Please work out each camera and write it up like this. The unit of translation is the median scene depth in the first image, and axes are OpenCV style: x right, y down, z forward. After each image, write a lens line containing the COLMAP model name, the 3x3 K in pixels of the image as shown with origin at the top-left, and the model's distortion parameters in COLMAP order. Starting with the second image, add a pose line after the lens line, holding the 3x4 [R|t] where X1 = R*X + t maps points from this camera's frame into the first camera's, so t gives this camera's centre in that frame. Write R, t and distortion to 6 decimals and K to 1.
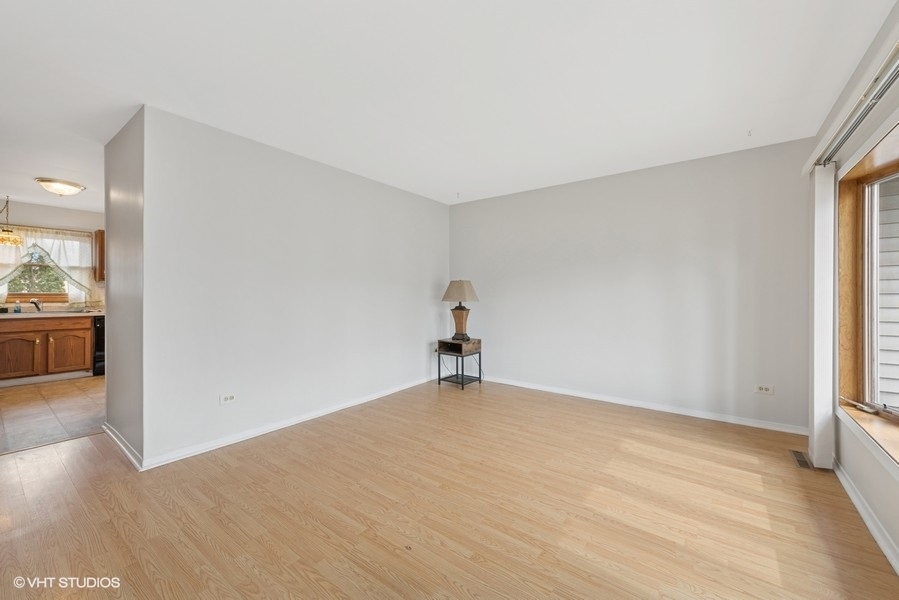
lens RADIAL K [[353.2, 0, 462.1], [0, 353.2, 297.5], [0, 0, 1]] dist [0.000293, -0.000107]
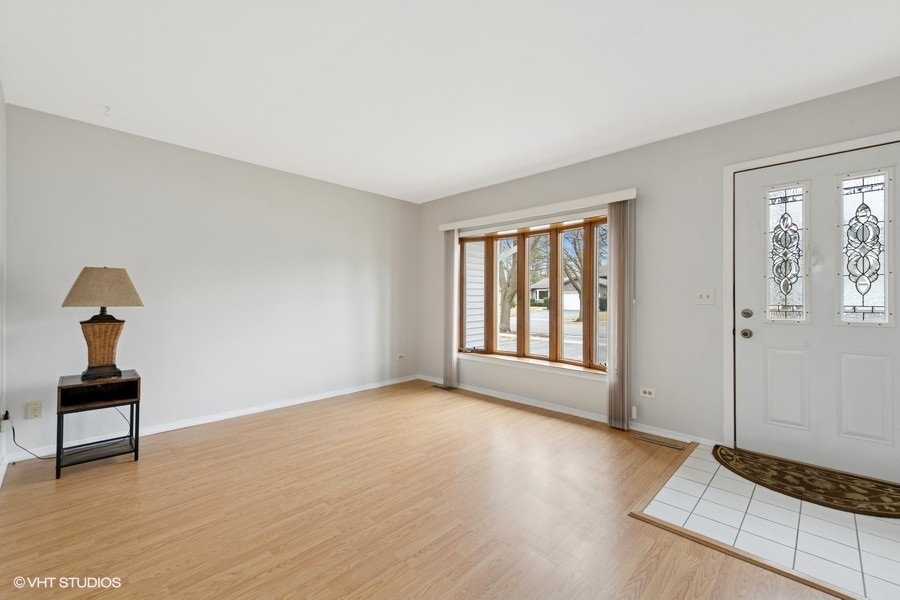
lens RADIAL K [[374.9, 0, 449.9], [0, 374.9, 296.7], [0, 0, 1]] dist [0.000607, 0.000057]
pose [[0.141590, -0.004307, 0.989916, -0.718128], [0.003570, 0.999986, 0.003841, -0.006171], [-0.989919, 0.002990, 0.141603, 0.554458]]
